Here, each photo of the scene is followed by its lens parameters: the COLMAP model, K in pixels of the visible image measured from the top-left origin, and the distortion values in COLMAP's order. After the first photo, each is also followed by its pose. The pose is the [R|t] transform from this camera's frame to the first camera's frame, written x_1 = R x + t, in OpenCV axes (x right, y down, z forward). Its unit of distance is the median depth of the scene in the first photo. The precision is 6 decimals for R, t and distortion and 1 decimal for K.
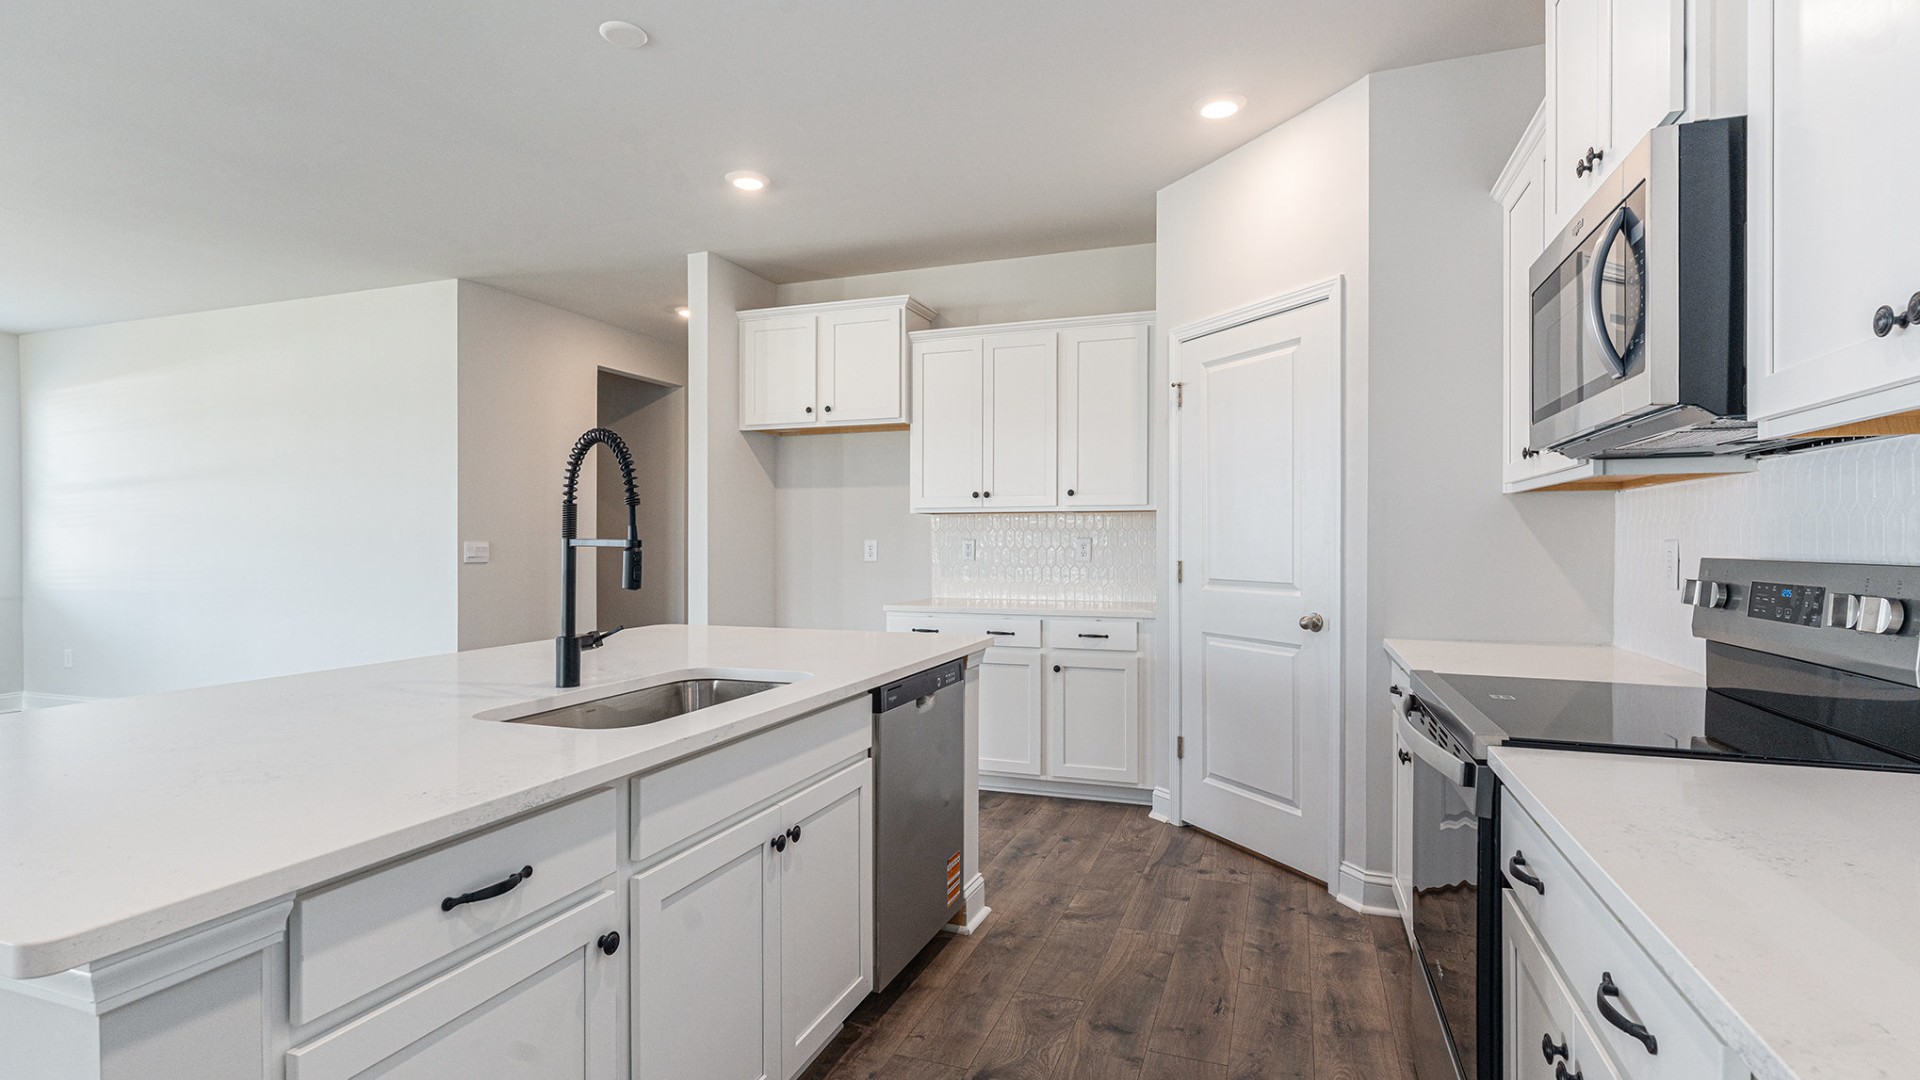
lens RADIAL K [[919.8, 0, 965.8], [0, 919.8, 541.7], [0, 0, 1]] dist [-0.000041, 0.000114]
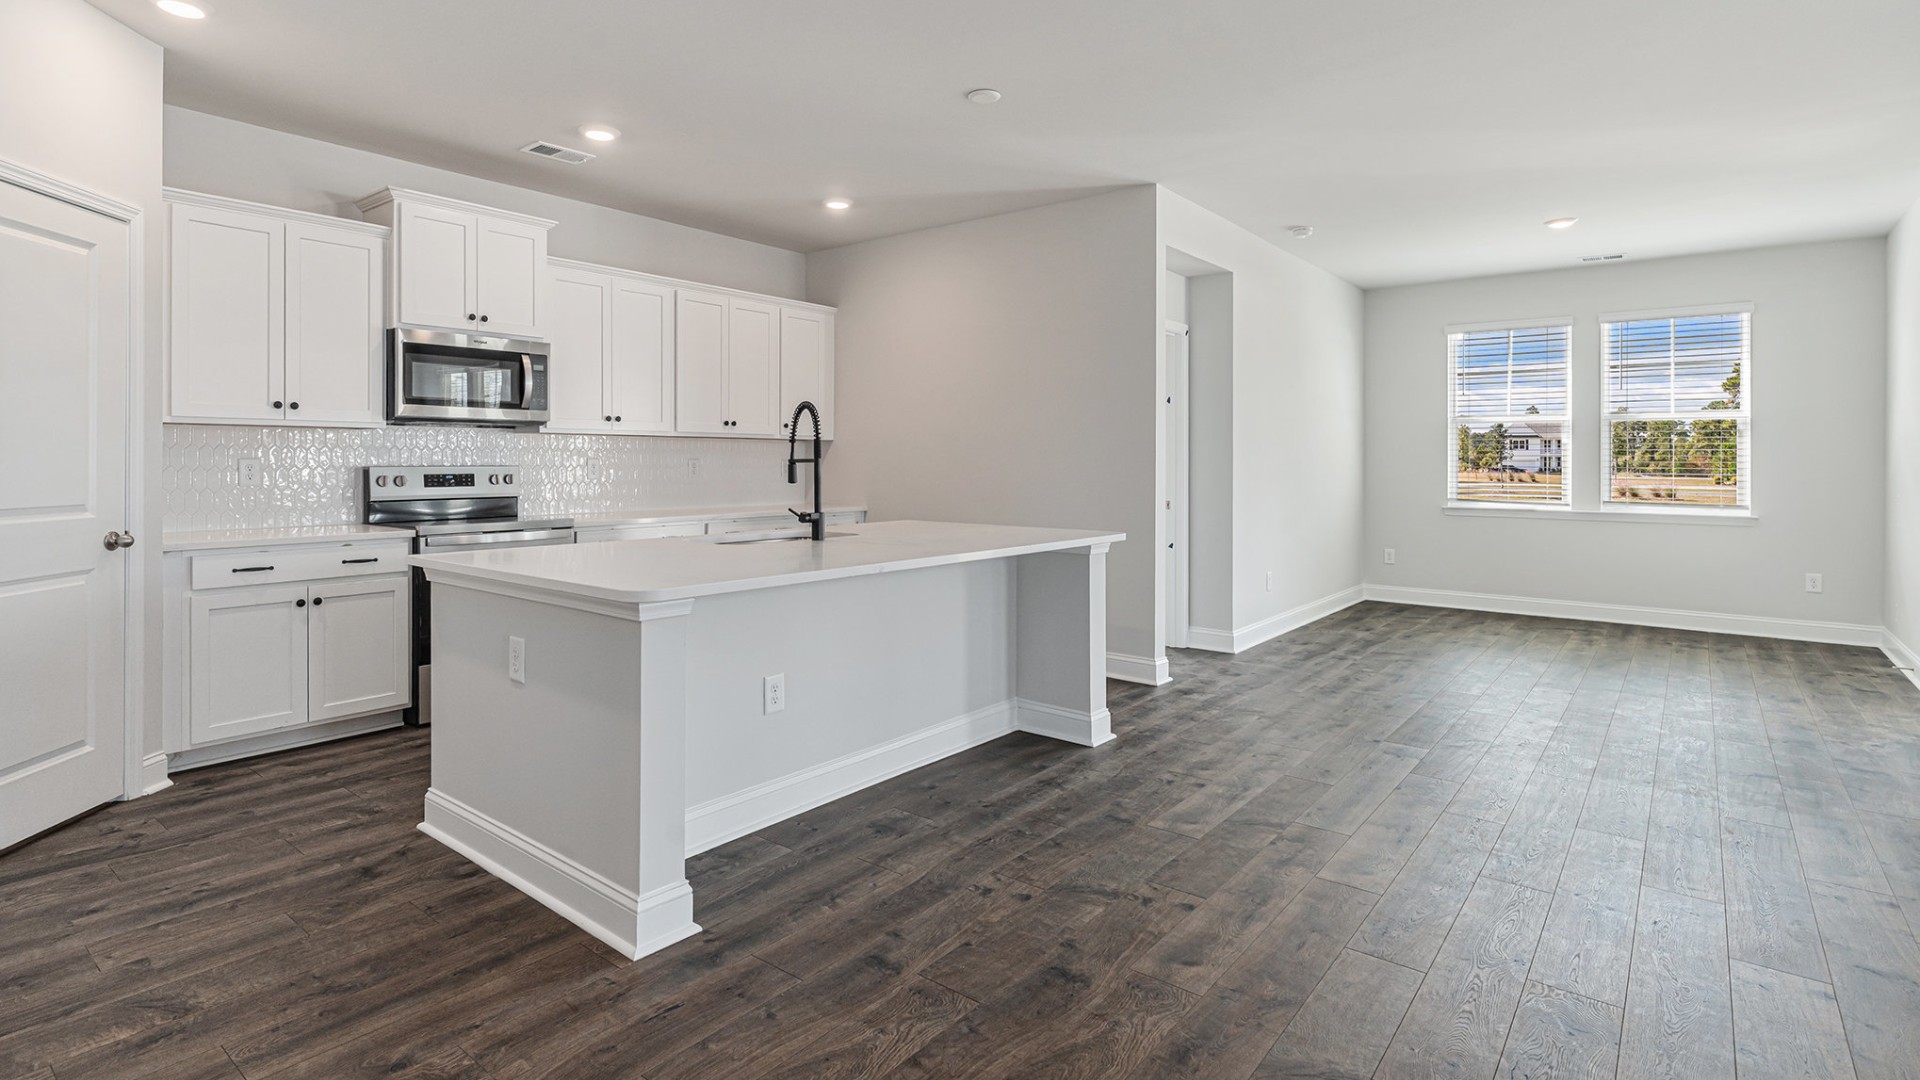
lens RADIAL K [[924.9, 0, 940.5], [0, 924.9, 462.4], [0, 0, 1]] dist [-0.000066, 0.000697]
pose [[-0.942342, -0.002091, 0.334645, -0.707084], [-0.001134, 0.999995, 0.003054, -0.000623], [-0.334650, 0.002499, -0.942339, 1.466340]]
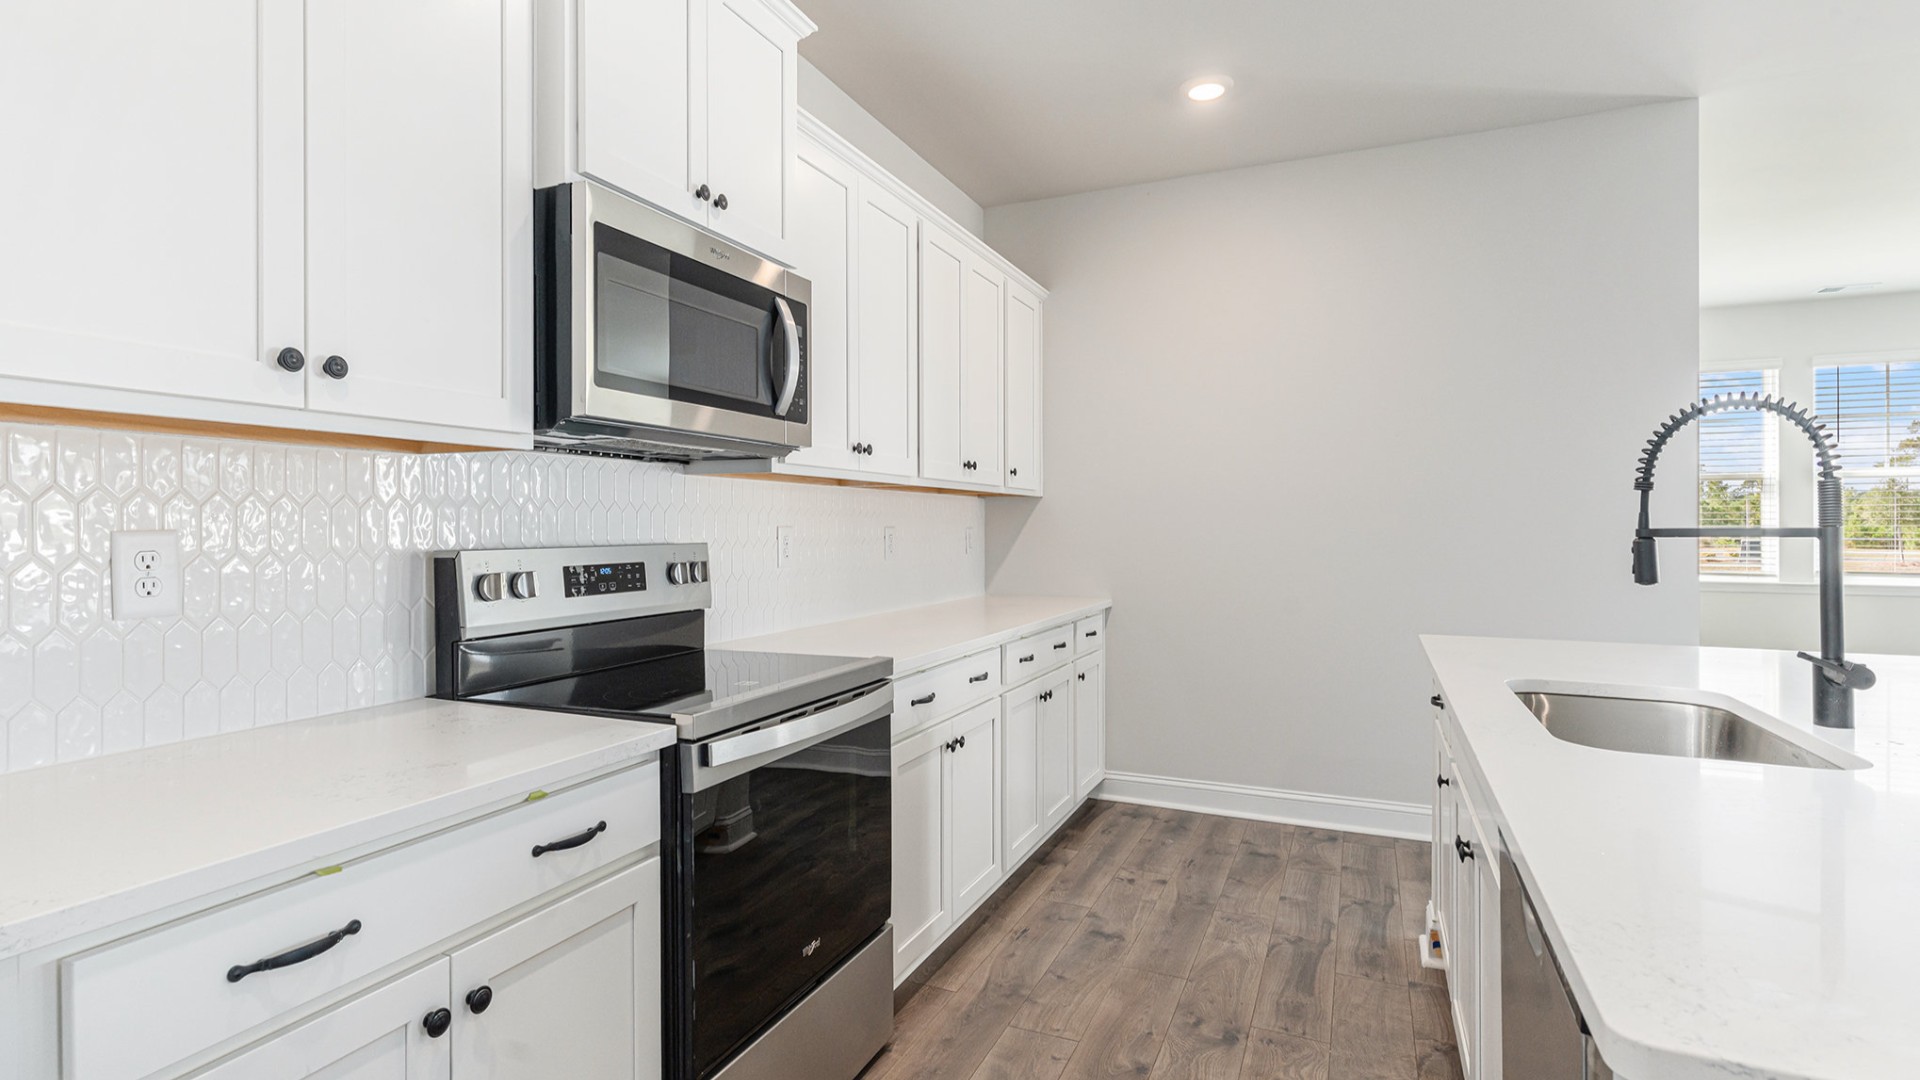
lens RADIAL K [[937.7, 0, 962.2], [0, 937.7, 526.3], [0, 0, 1]] dist [-0.026848, 0.000456]
pose [[-0.997311, 0.000424, 0.073285, 0.142332], [0.000593, 0.999997, 0.002273, -0.003737], [-0.073283, 0.002310, -0.997308, 1.008702]]
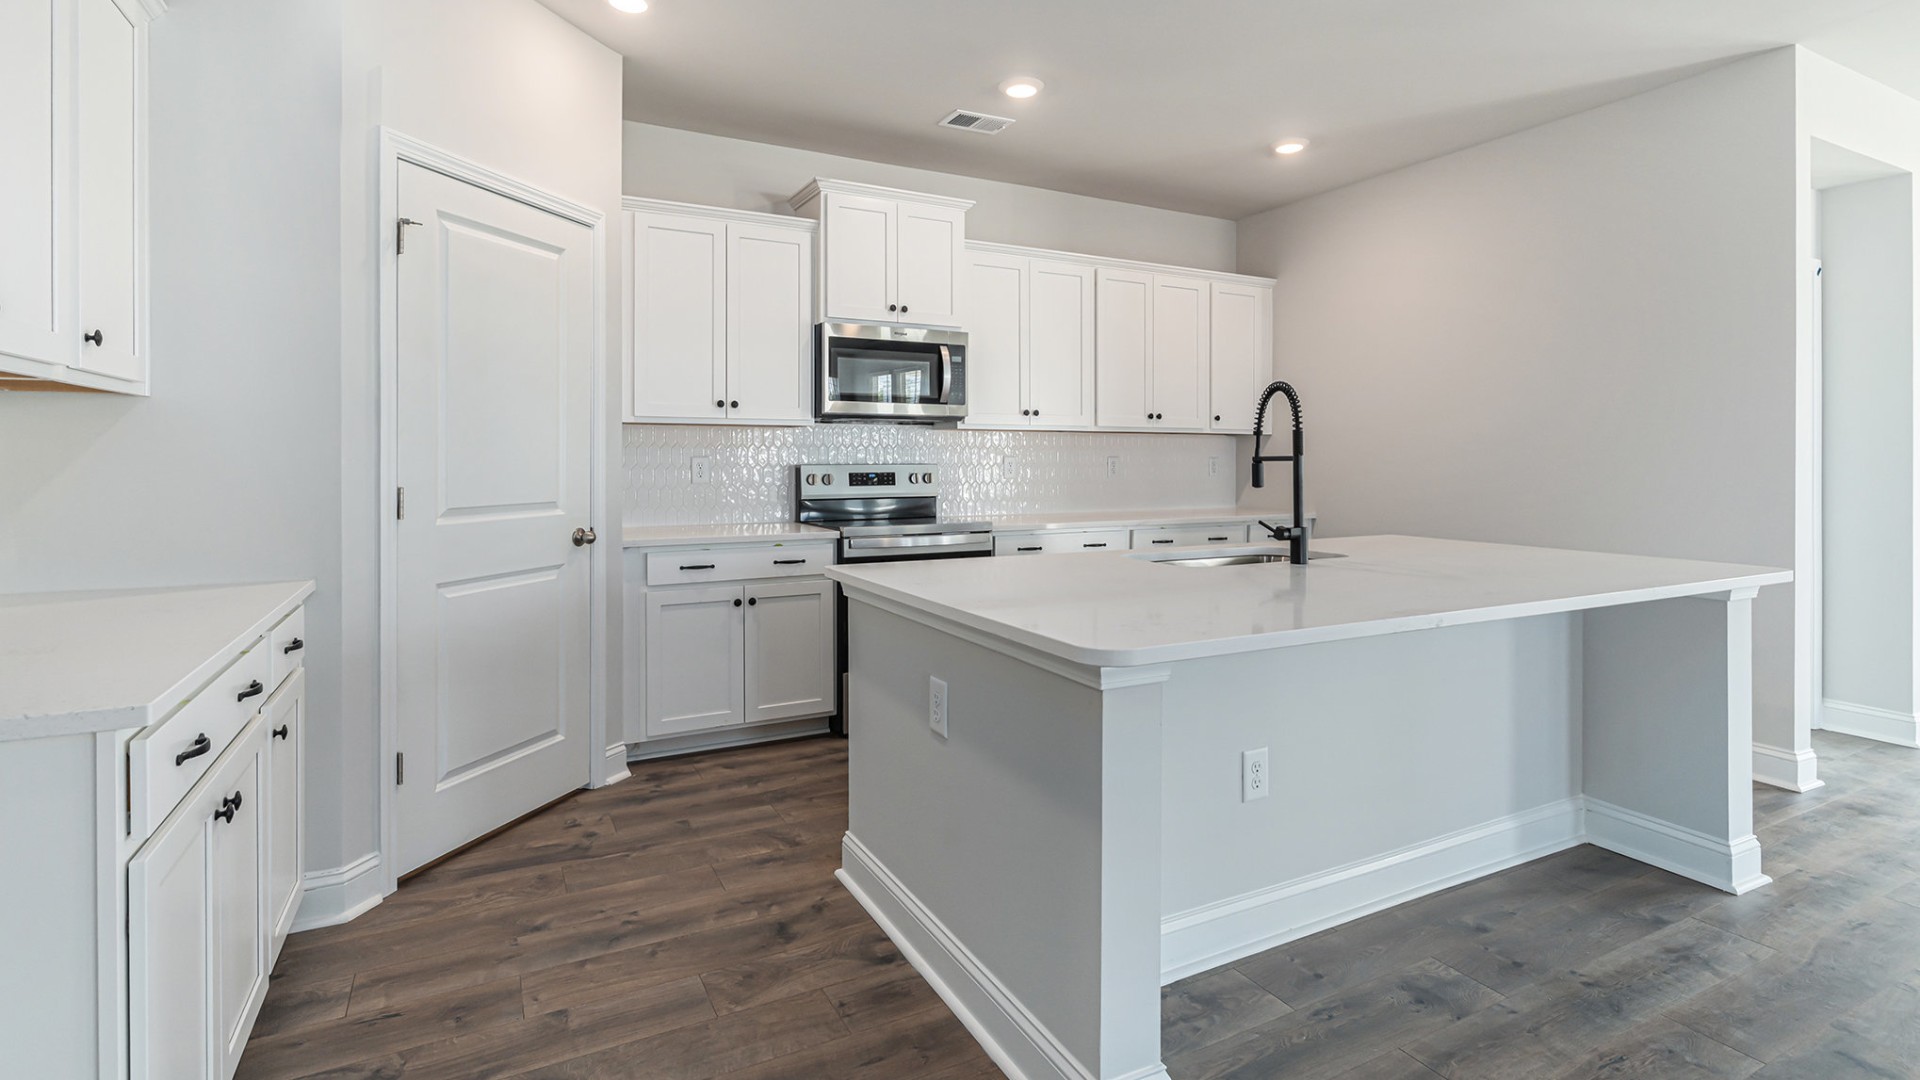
lens RADIAL K [[907.6, 0, 956.4], [0, 907.6, 466.7], [0, 0, 1]] dist [0.002893, 0.000795]
pose [[-0.735095, -0.006790, 0.677931, -0.542483], [0.000521, 0.999944, 0.010580, -0.000527], [-0.677964, 0.008131, -0.735050, 1.301672]]
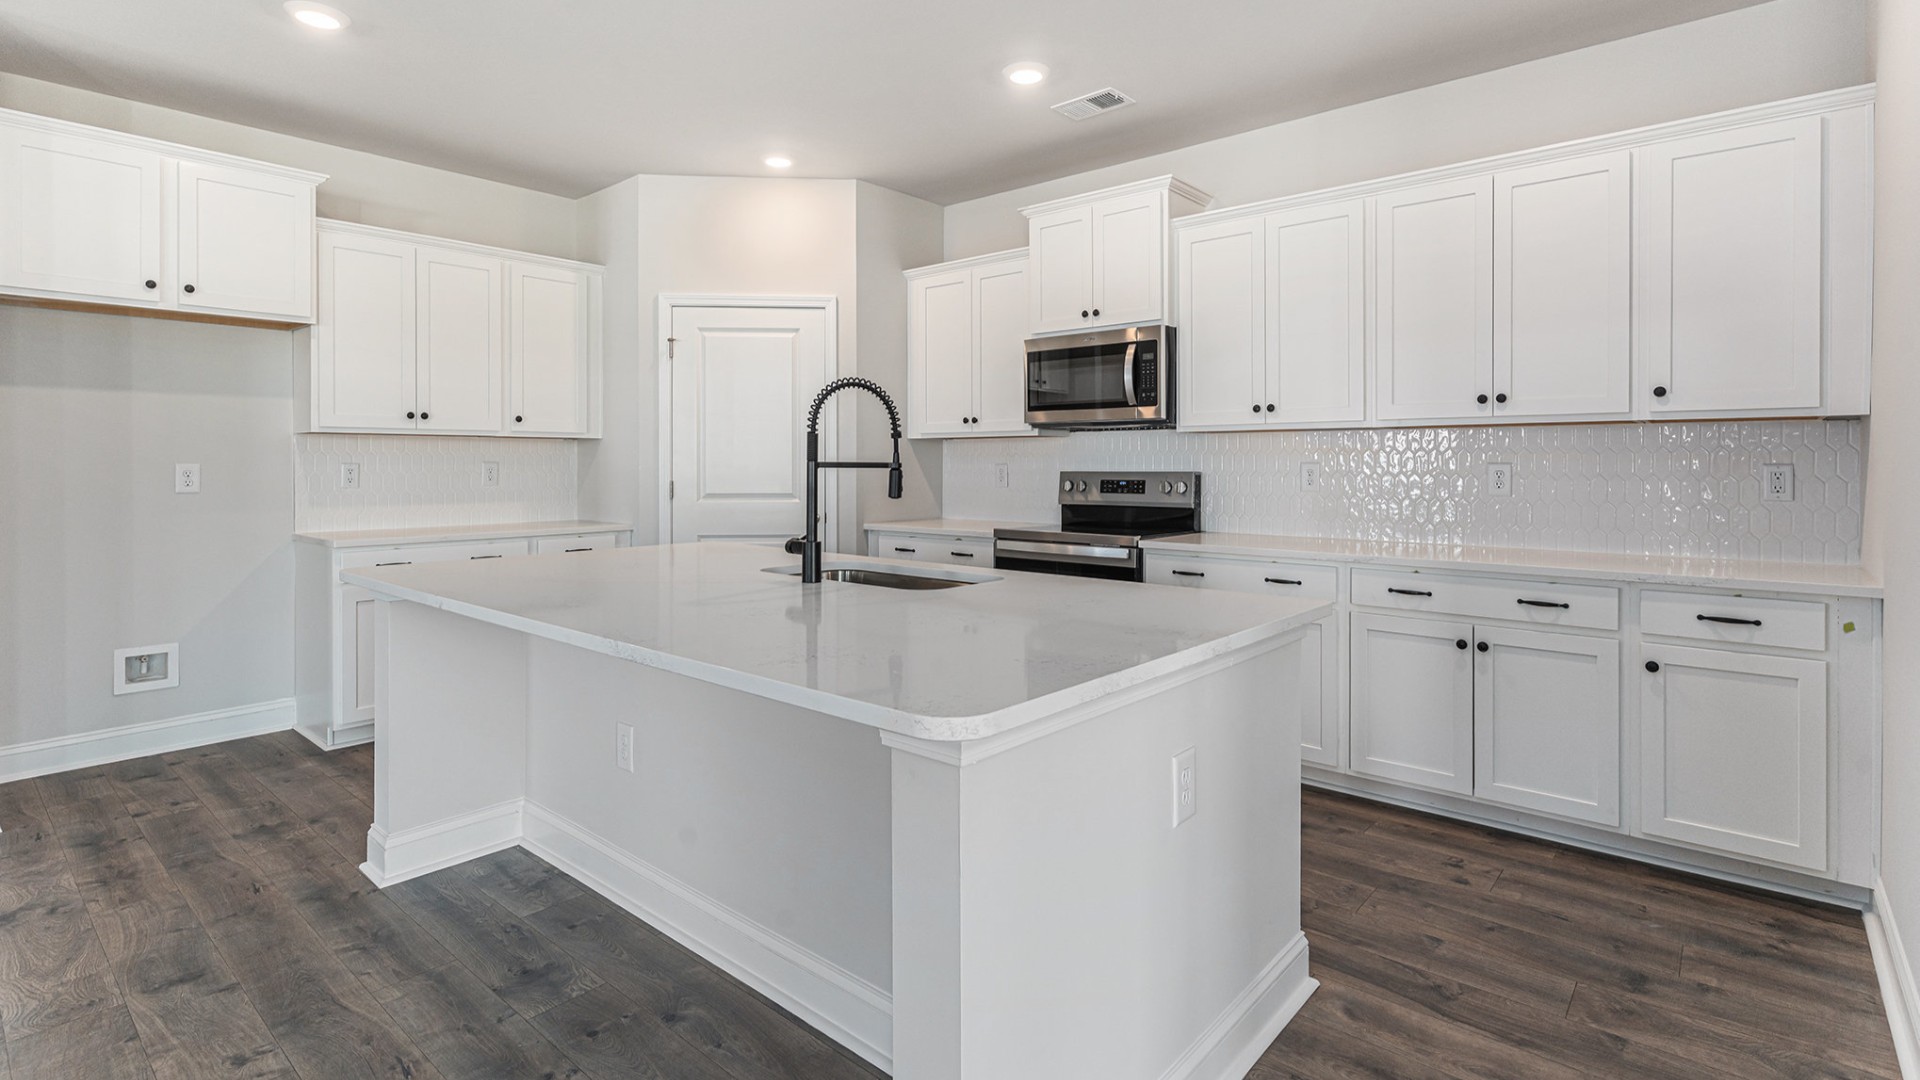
lens RADIAL K [[907.6, 0, 956.4], [0, 907.6, 466.7], [0, 0, 1]] dist [0.002893, 0.000795]
pose [[0.363624, -0.002064, 0.931543, -0.832725], [0.002044, 0.999997, 0.001418, 0.000680], [-0.931543, 0.001388, 0.363627, 0.205356]]
